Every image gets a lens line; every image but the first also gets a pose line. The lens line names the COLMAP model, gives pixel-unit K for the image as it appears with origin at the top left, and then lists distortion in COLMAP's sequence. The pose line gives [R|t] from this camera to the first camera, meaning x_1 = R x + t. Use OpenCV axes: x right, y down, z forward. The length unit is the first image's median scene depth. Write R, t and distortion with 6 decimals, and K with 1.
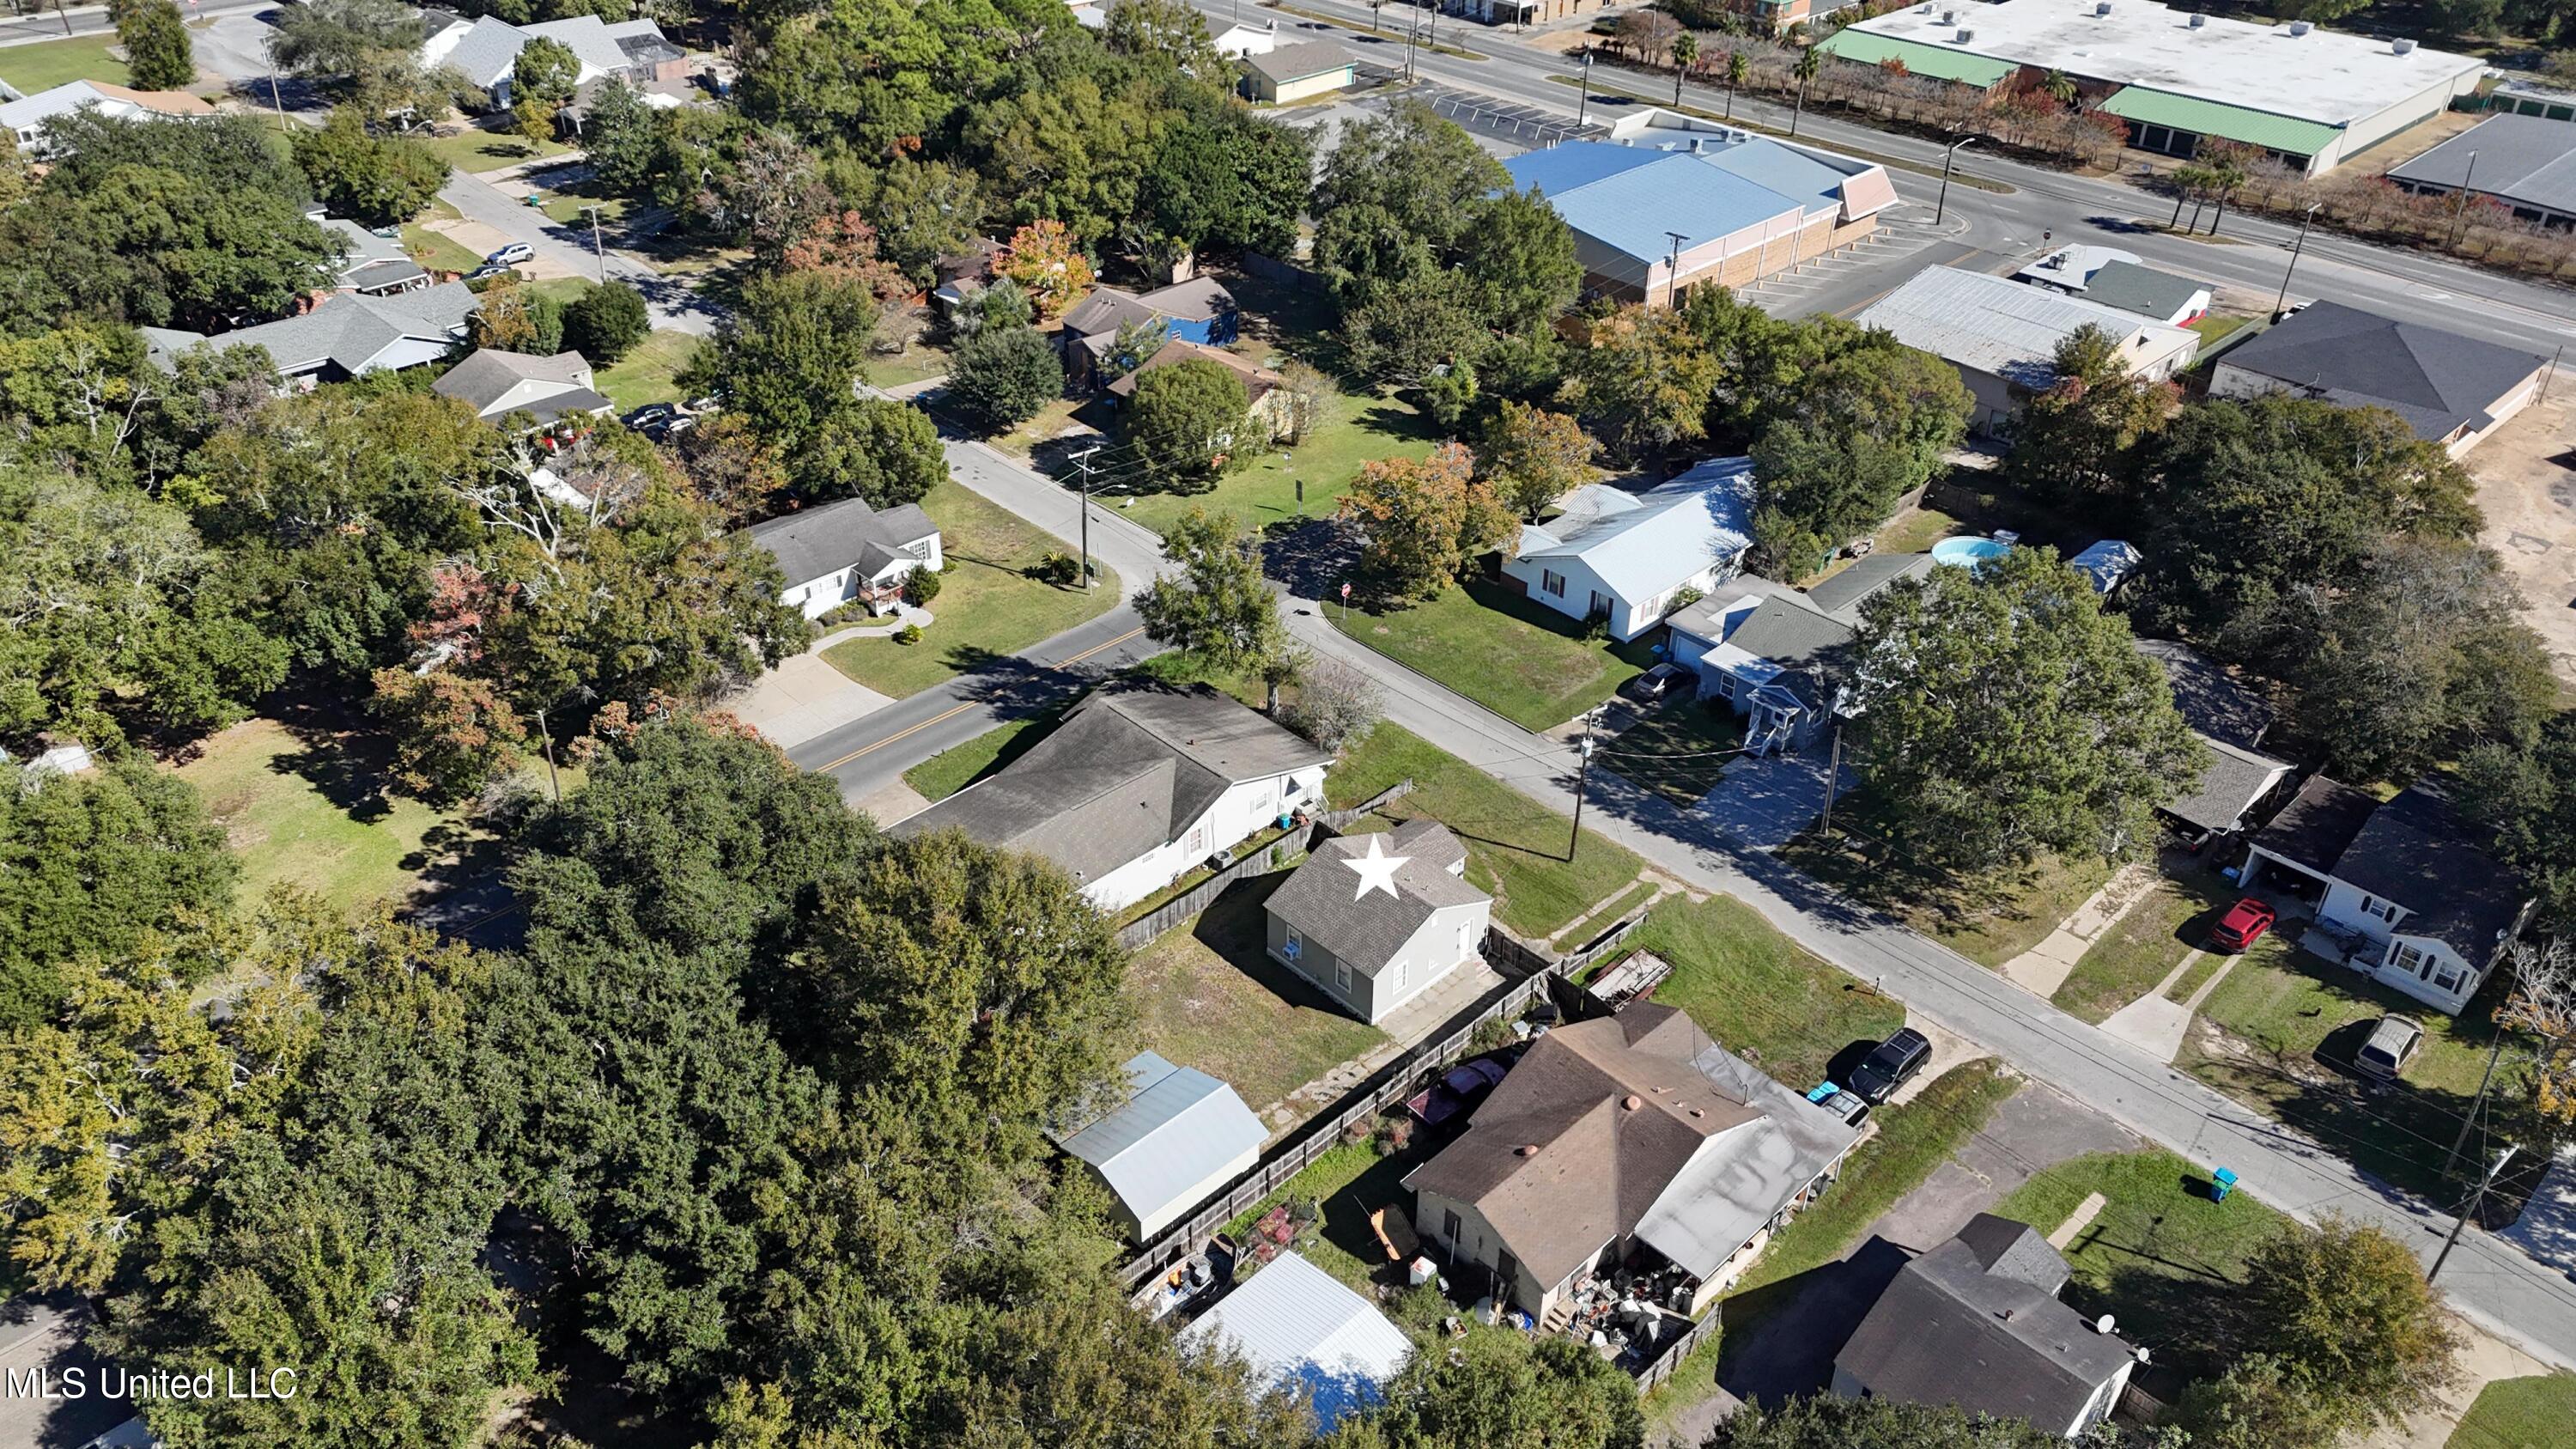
lens RADIAL K [[1892.5, 0, 1238.3], [0, 1892.5, 784.9], [0, 0, 1]] dist [0.086122, -0.126590]
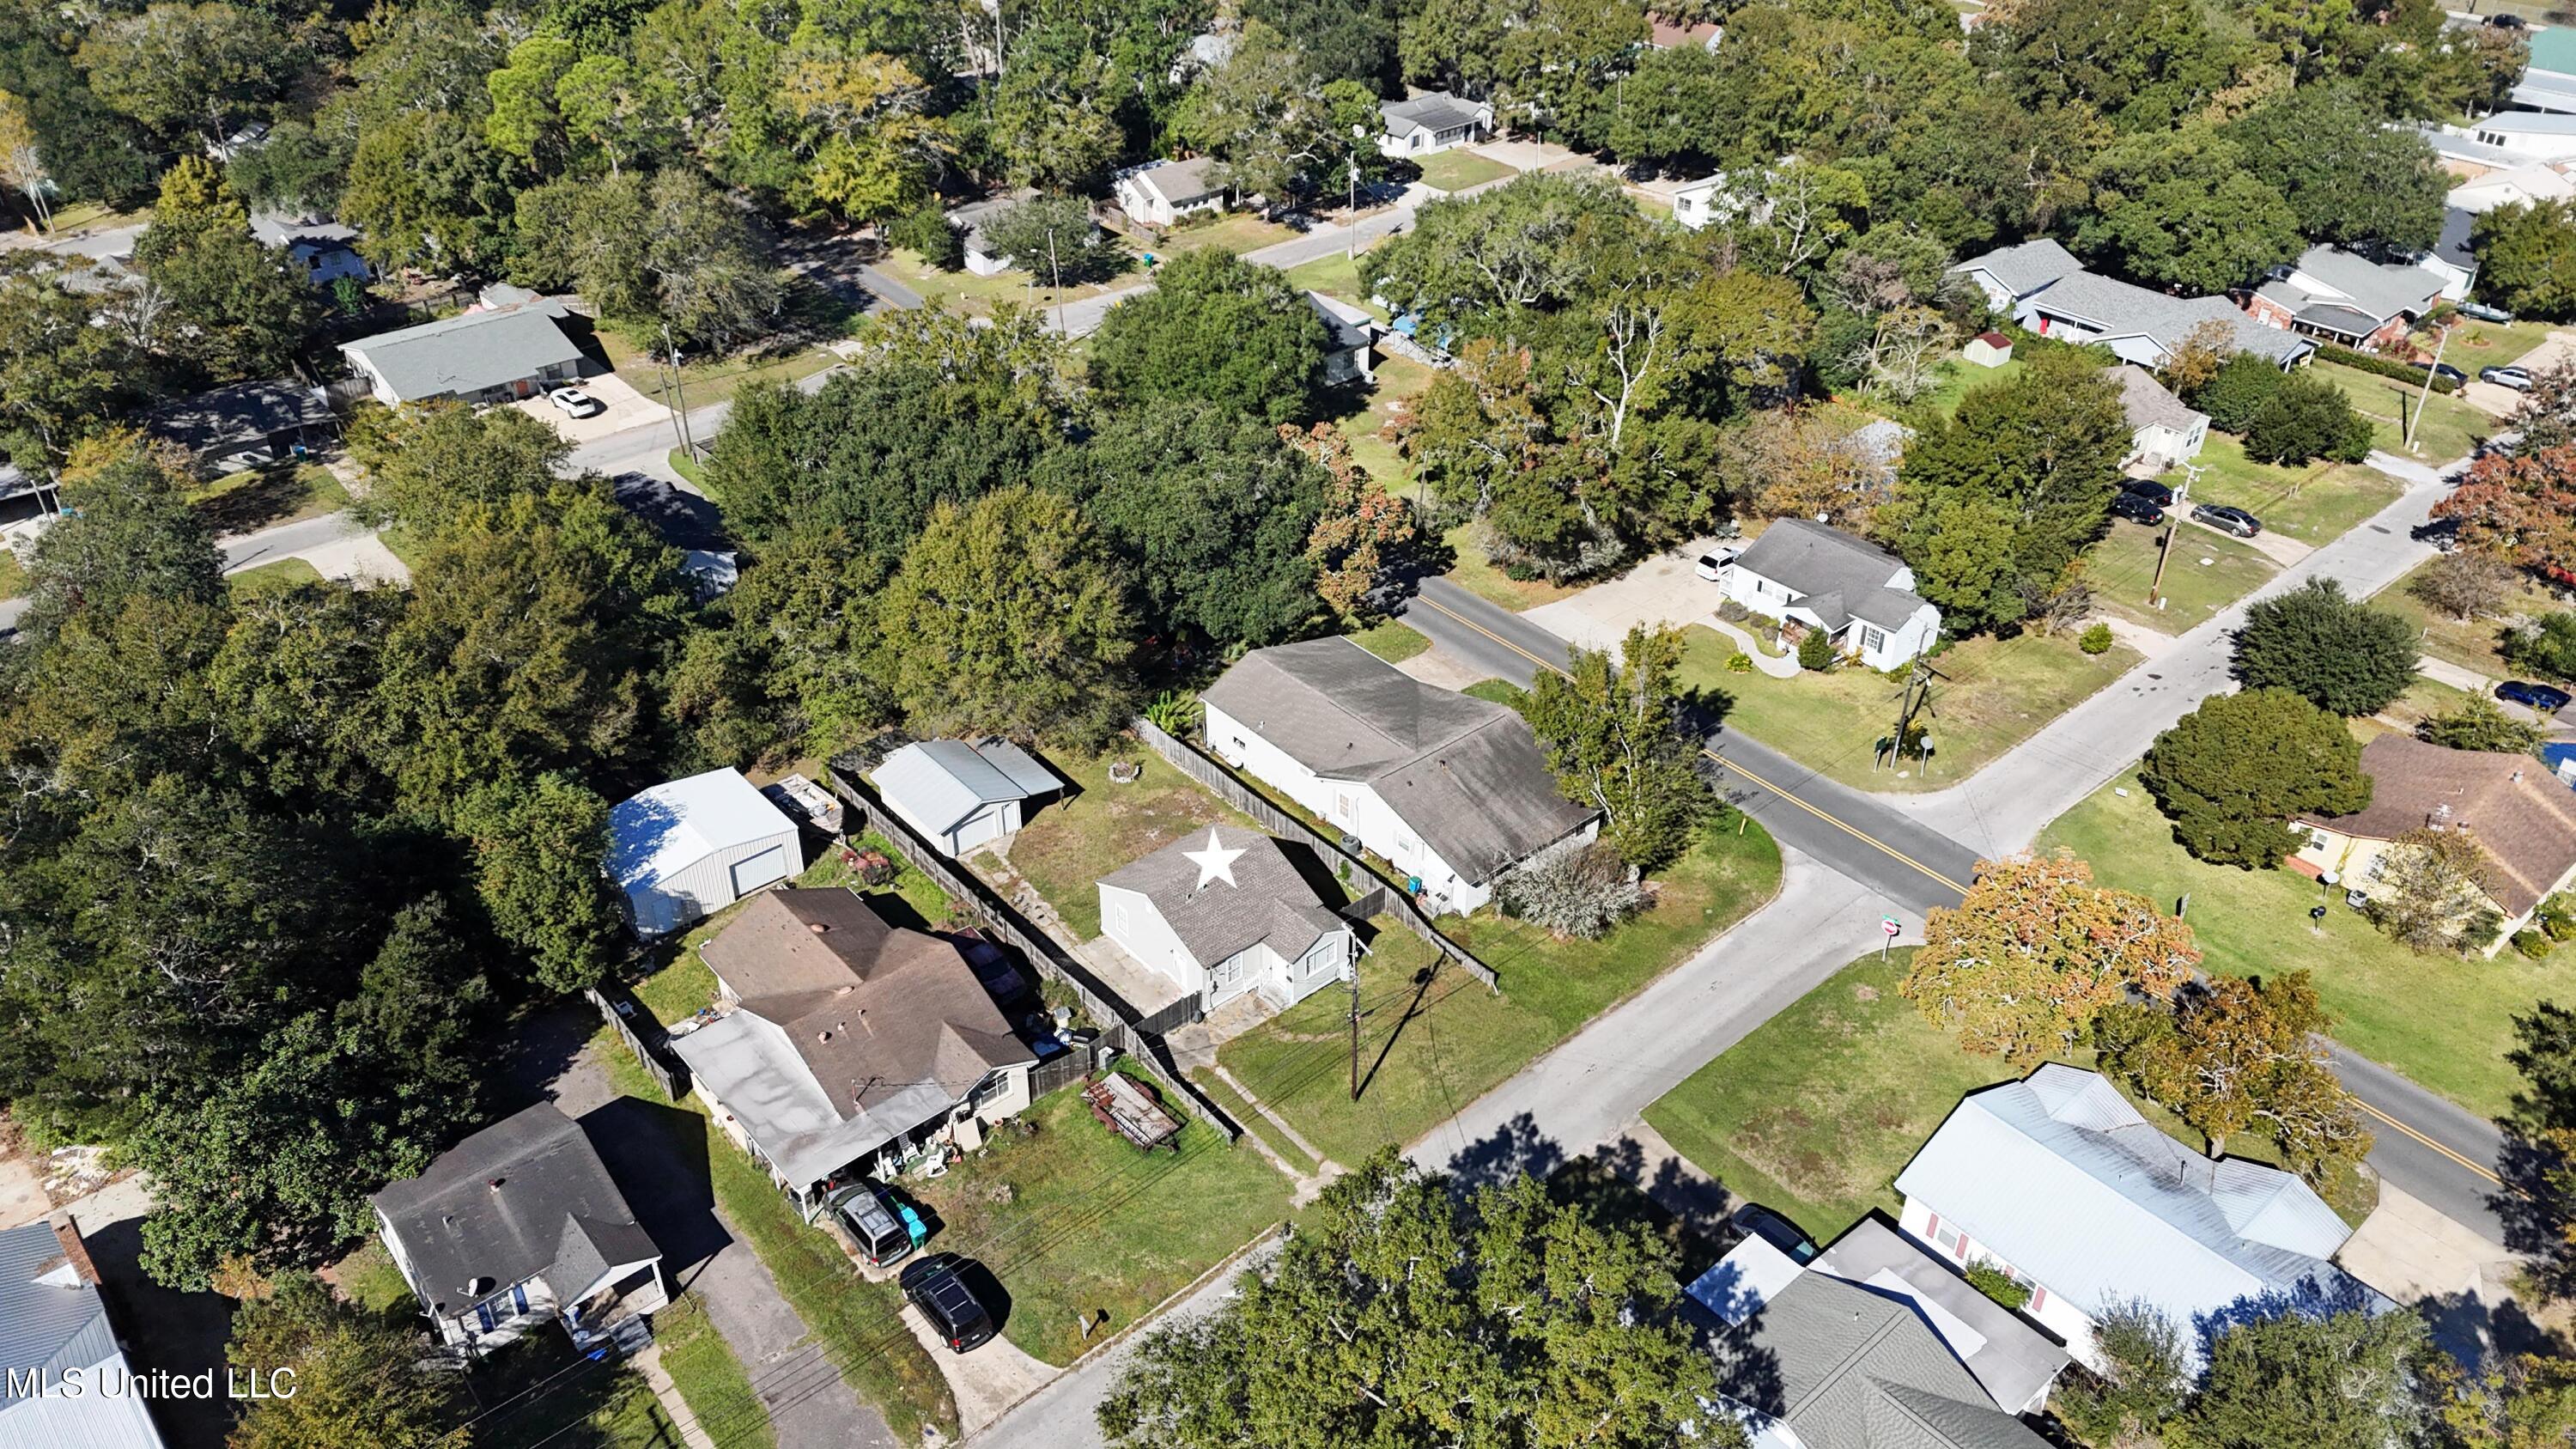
lens RADIAL K [[1886.9, 0, 1288.0], [0, 1886.9, 724.5], [0, 0, 1]] dist [0.080132, -0.086364]
pose [[-0.048862, 0.543844, -0.837763, 0.659372], [-0.571337, 0.672769, 0.470059, -0.376778], [0.819260, 0.501613, 0.277846, 0.545821]]
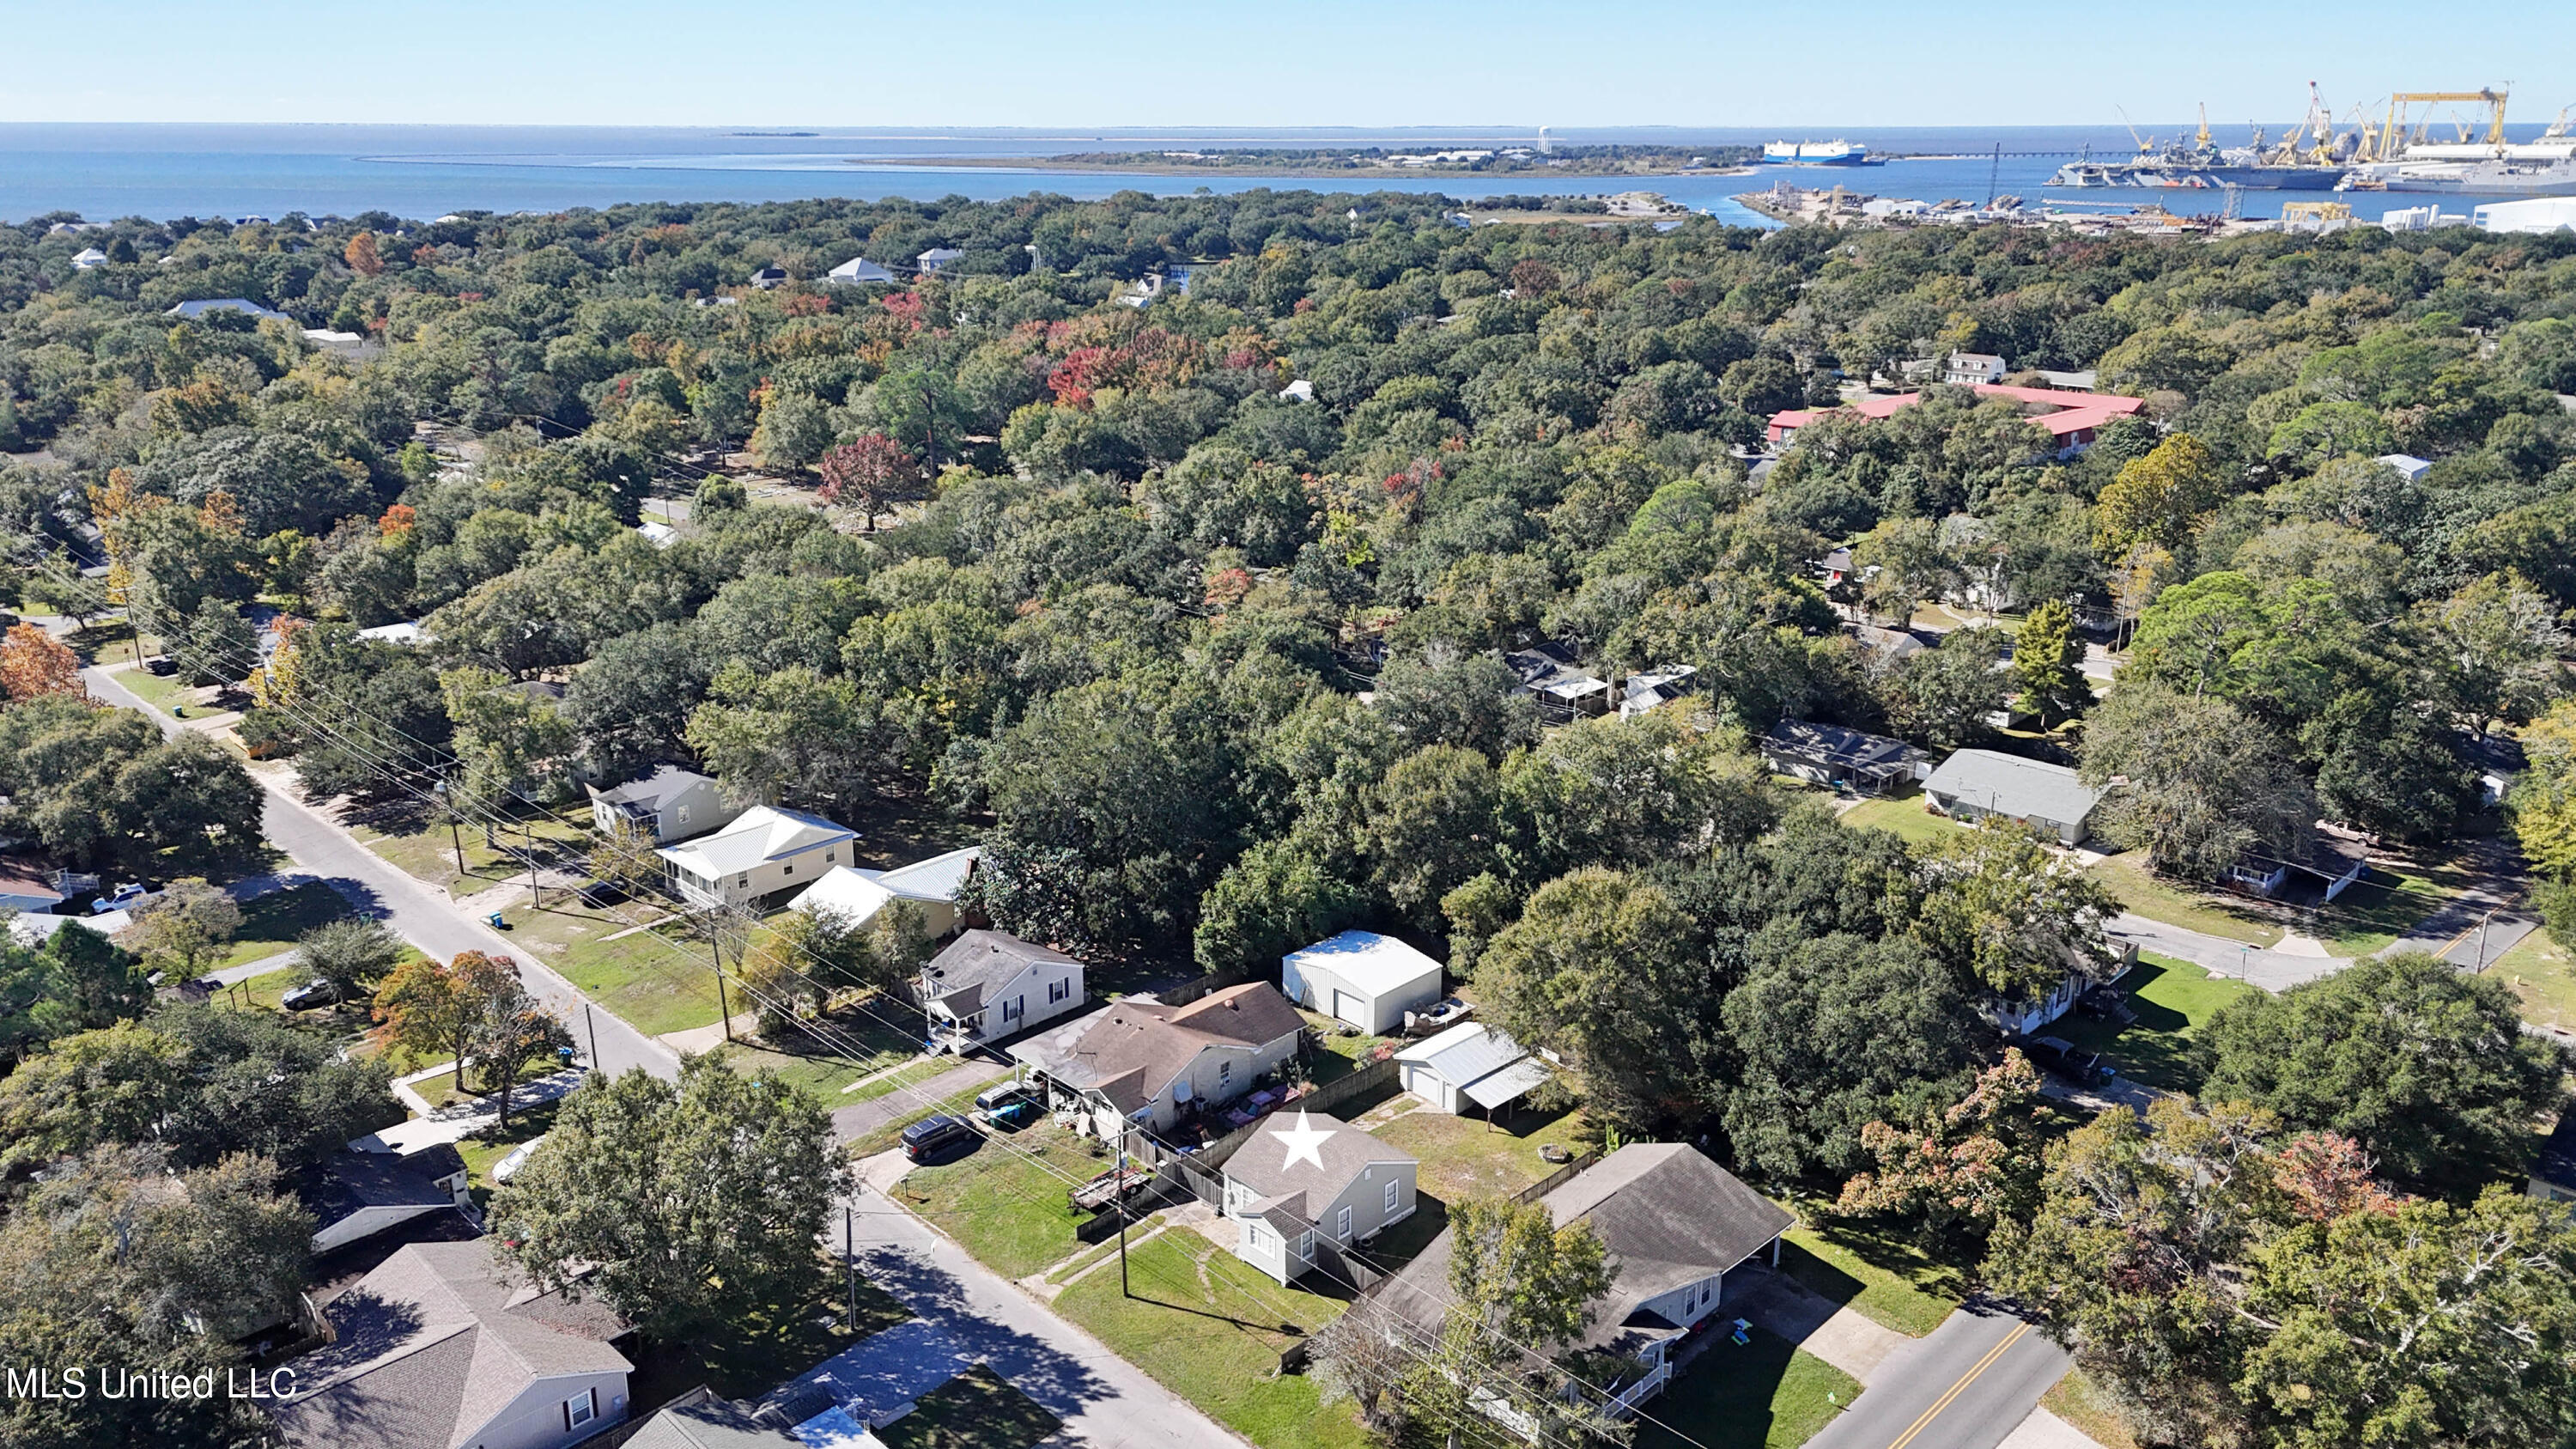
lens RADIAL K [[1886.1, 0, 1252.6], [0, 1886.1, 722.6], [0, 0, 1]] dist [0.080738, -0.080667]
pose [[-0.999815, -0.001991, -0.019142, 0.108002], [-0.016335, 0.613673, 0.789391, -0.765641], [0.010175, 0.789558, -0.613592, 1.138844]]
